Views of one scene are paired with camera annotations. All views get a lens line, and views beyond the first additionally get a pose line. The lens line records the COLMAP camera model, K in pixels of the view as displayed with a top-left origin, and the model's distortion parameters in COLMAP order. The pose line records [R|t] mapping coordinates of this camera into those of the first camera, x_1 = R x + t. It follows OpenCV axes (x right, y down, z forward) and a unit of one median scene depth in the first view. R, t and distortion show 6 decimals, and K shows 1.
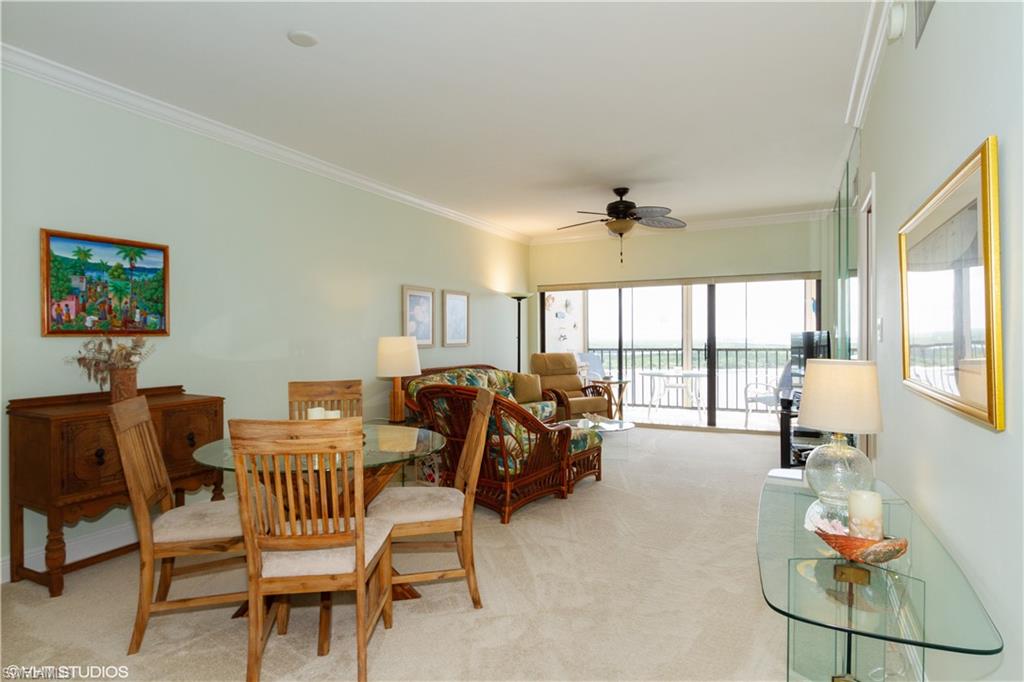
lens RADIAL K [[569.7, 0, 515.6], [0, 569.7, 346.3], [0, 0, 1]] dist [0.000514, 0.000186]
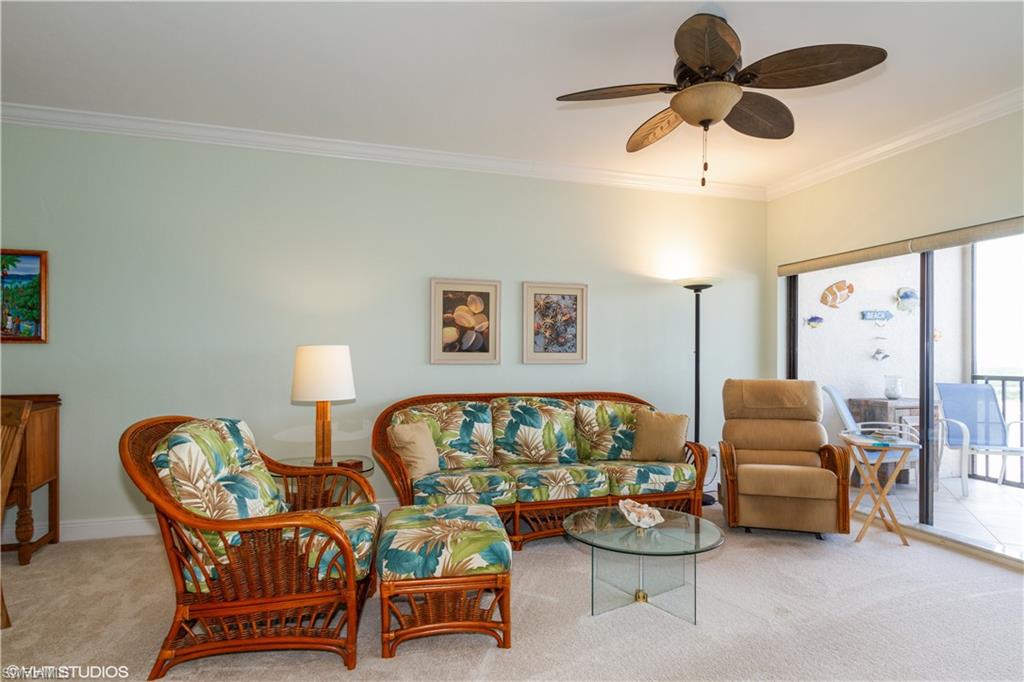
lens RADIAL K [[570.0, 0, 509.4], [0, 570.0, 358.5], [0, 0, 1]] dist [0.003165, 0.000366]
pose [[0.686876, 0.013575, -0.726648, 0.612841], [-0.020856, 0.999782, -0.001038, -0.006923], [0.726475, 0.015868, 0.687009, 0.851429]]
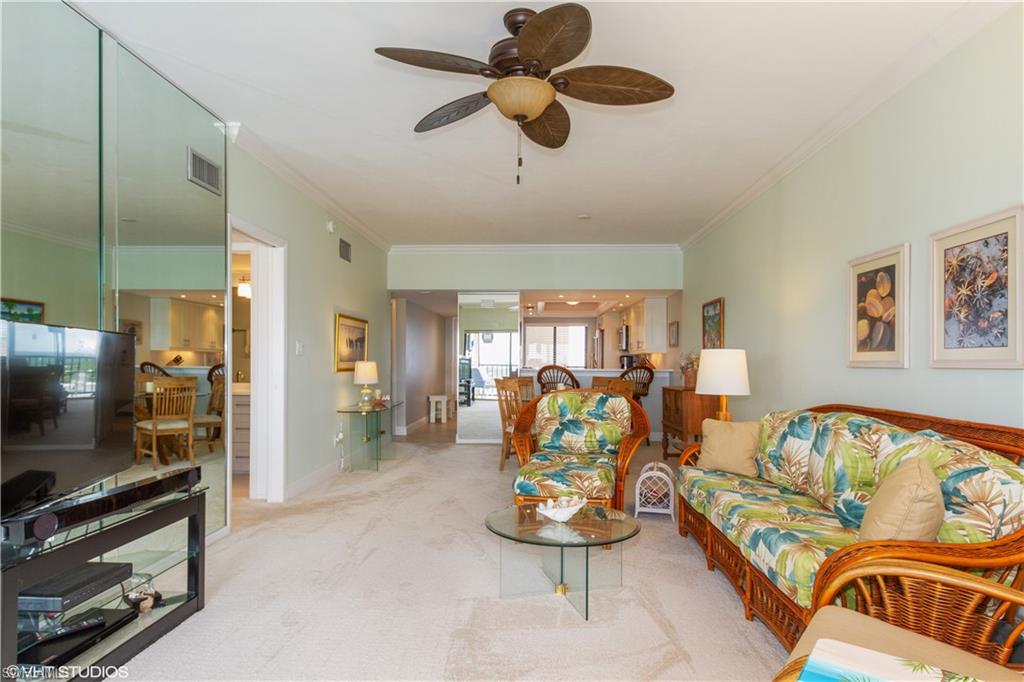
lens RADIAL K [[570.0, 0, 509.4], [0, 570.0, 358.5], [0, 0, 1]] dist [0.003165, 0.000366]
pose [[-0.913246, -0.001004, -0.407407, 0.564070], [-0.005697, 0.999931, 0.010306, -0.013933], [0.407368, 0.011733, -0.913189, 2.105649]]
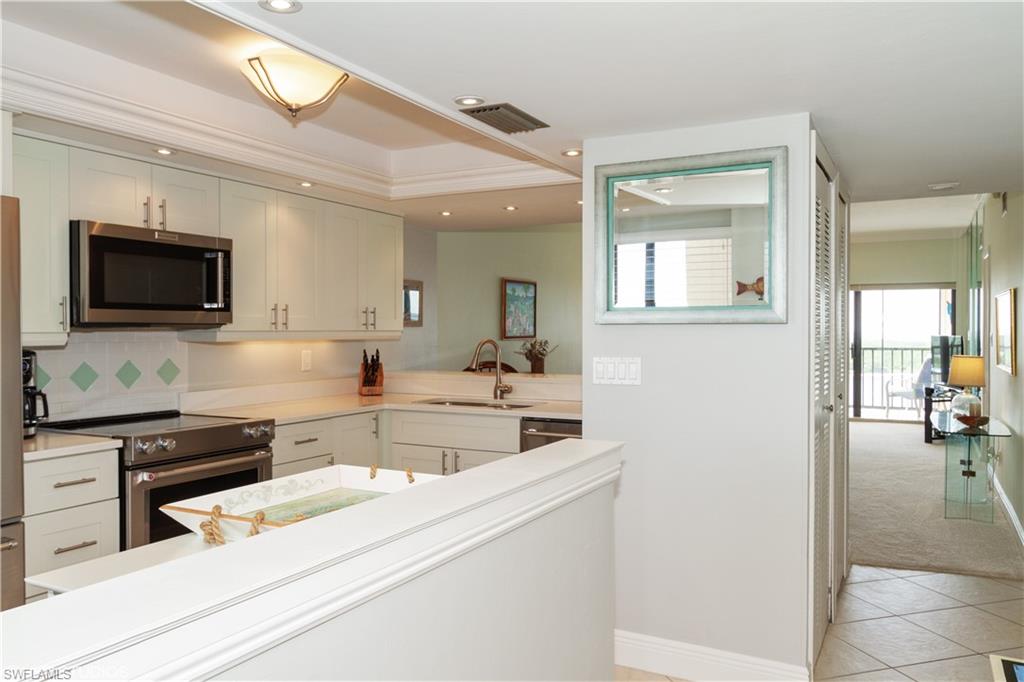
lens RADIAL K [[774.7, 0, 512.0], [0, 774.7, 341.0], [0, 0, 1]] dist [-0.000573, -0.000032]
pose [[0.999711, 0.005089, -0.023485, -0.588321], [-0.005134, 0.999985, -0.001824, -0.007705], [0.023475, 0.001944, 0.999723, -1.066300]]
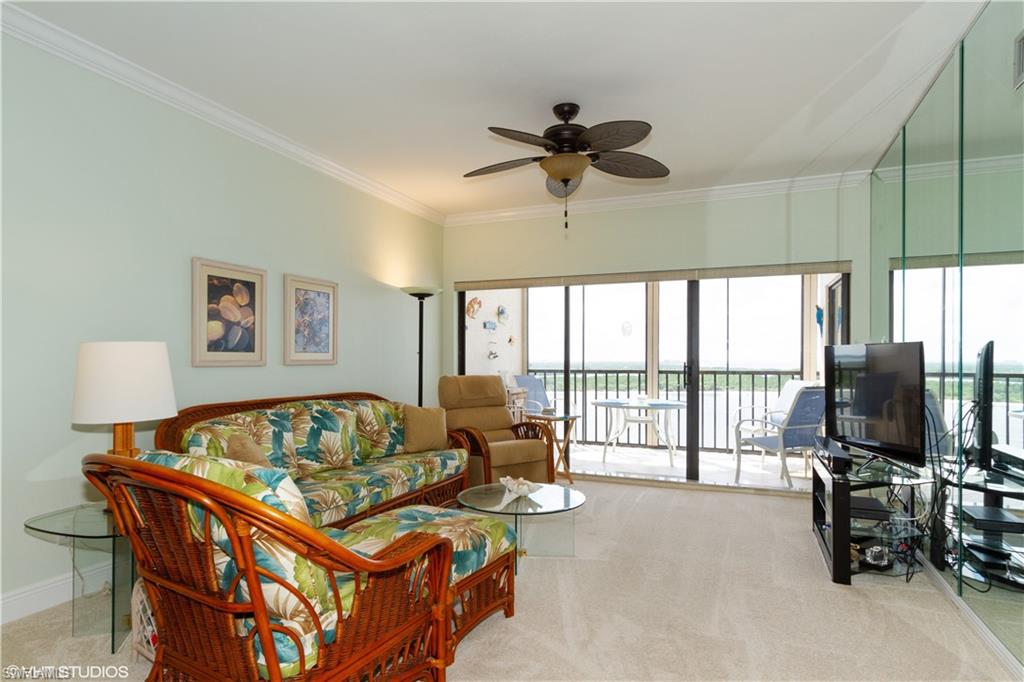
lens RADIAL K [[577.6, 0, 513.2], [0, 577.6, 356.9], [0, 0, 1]] dist [0.002158, 0.000092]
pose [[0.996652, 0.008928, 0.081267, 0.118935], [-0.007459, 0.999804, -0.018364, 0.003405], [-0.081415, 0.017697, 0.996523, 0.580692]]
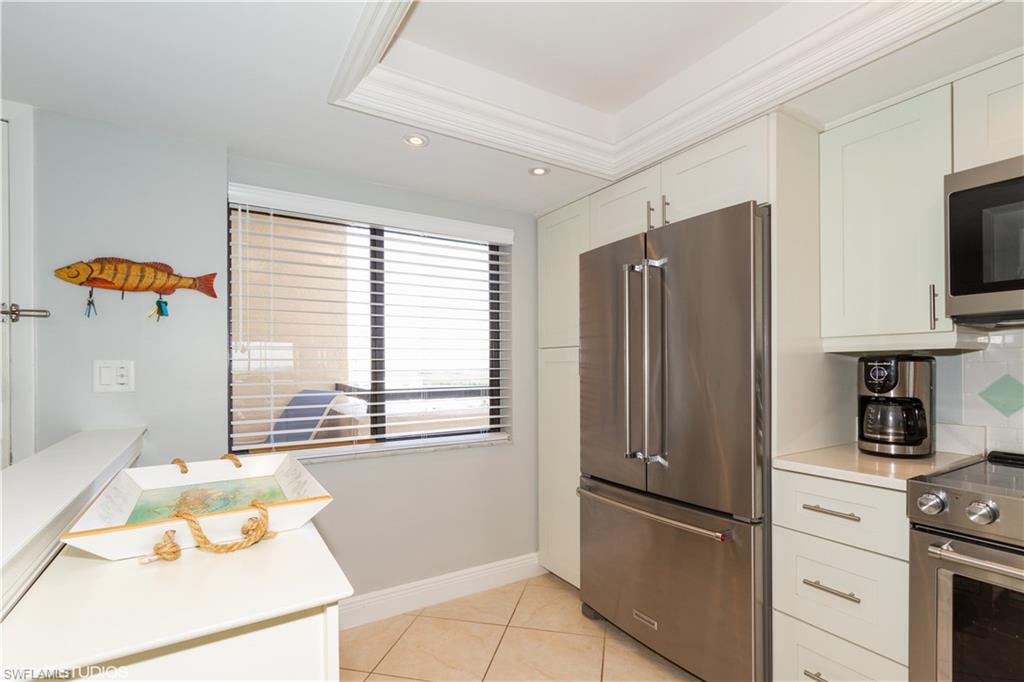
lens RADIAL K [[479.3, 0, 514.3], [0, 479.3, 364.6], [0, 0, 1]] dist [0.001764, 0.000142]
pose [[-0.524327, 0.003820, -0.851508, -0.568808], [-0.008030, 0.999923, 0.009430, 0.010229], [0.851479, 0.011782, -0.524256, -0.333982]]
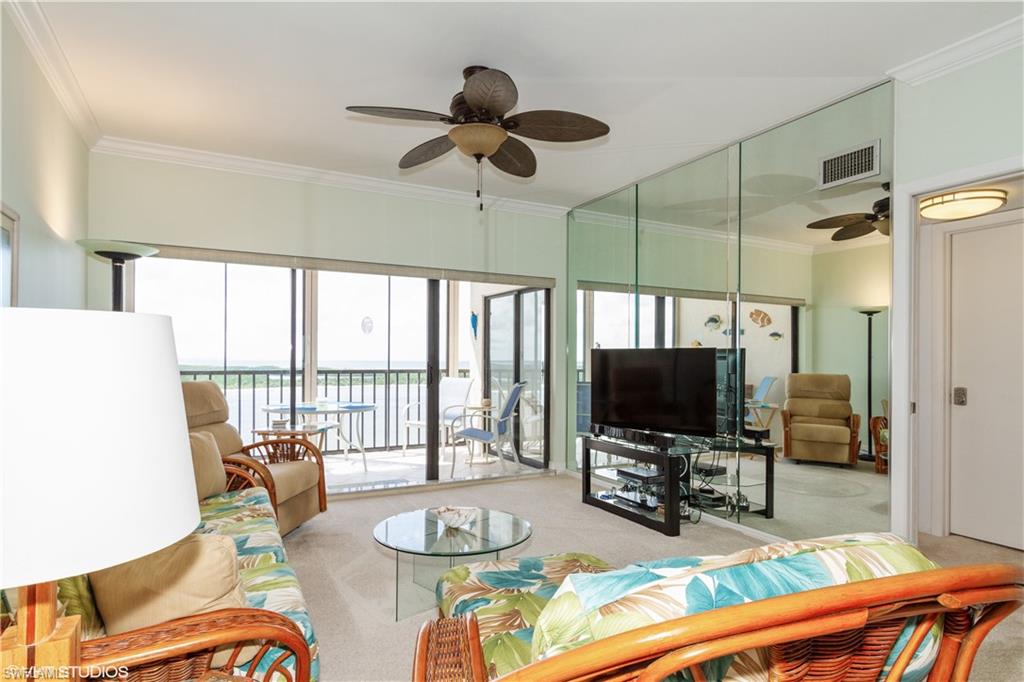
lens RADIAL K [[566.1, 0, 513.2], [0, 566.1, 358.4], [0, 0, 1]] dist [0.002032, 0.001007]
pose [[0.573441, 0.009010, 0.819198, -0.339575], [0.003669, 0.999901, -0.013566, -0.001674], [-0.819239, 0.010785, 0.573351, 0.997917]]
